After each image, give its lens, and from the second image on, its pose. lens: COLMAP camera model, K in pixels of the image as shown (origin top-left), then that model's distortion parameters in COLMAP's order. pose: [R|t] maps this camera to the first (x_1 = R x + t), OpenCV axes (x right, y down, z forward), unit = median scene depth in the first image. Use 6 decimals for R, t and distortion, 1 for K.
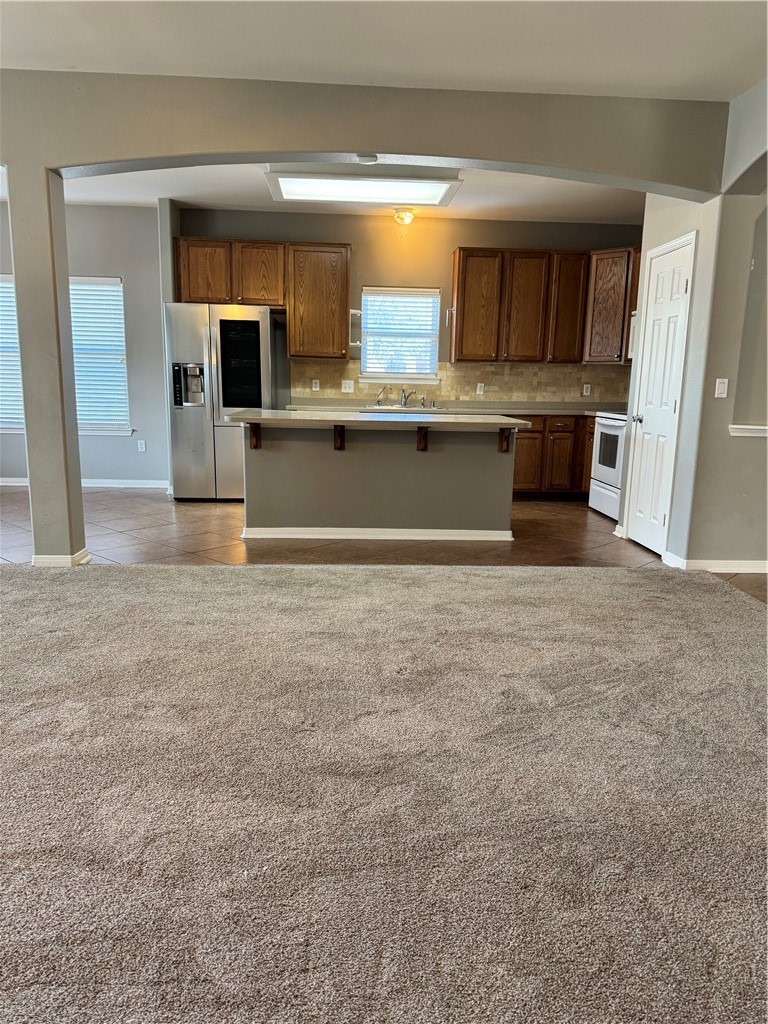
lens RADIAL K [[720.4, 0, 373.2], [0, 720.4, 512.2], [0, 0, 1]] dist [0.126483, -0.166110]
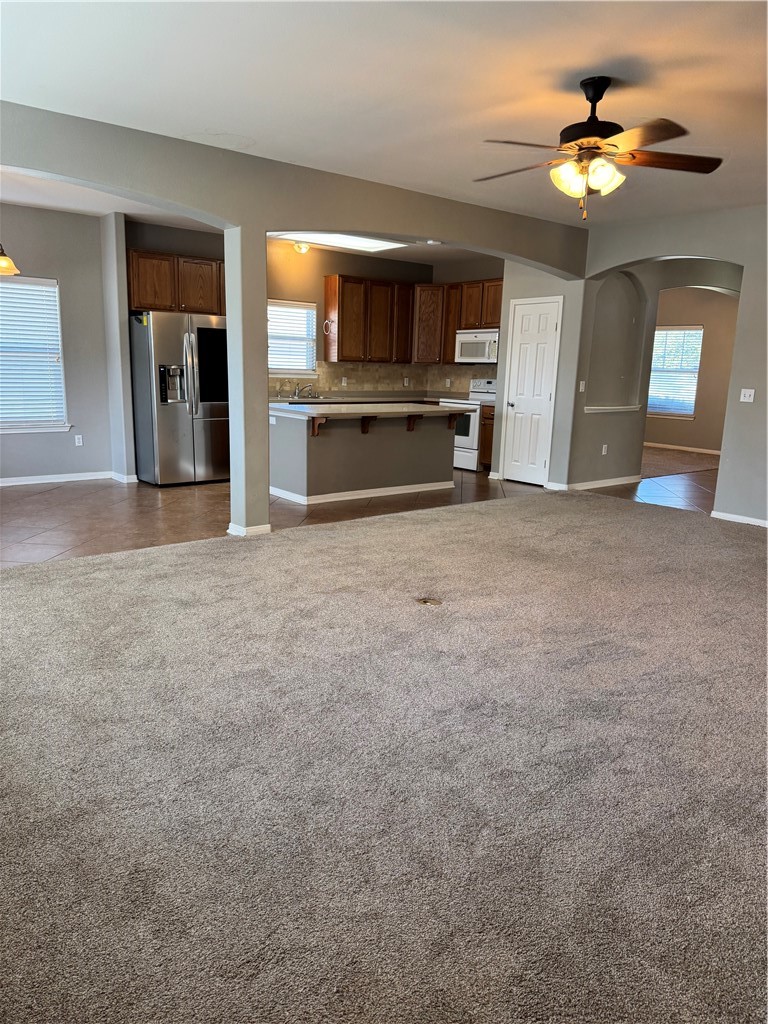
lens RADIAL K [[720.4, 0, 373.2], [0, 720.4, 512.2], [0, 0, 1]] dist [0.126483, -0.166110]
pose [[0.818475, -0.115933, 0.562724, -0.607288], [0.095866, 0.993257, 0.065196, -0.017820], [-0.566488, 0.000585, 0.824070, -0.109635]]
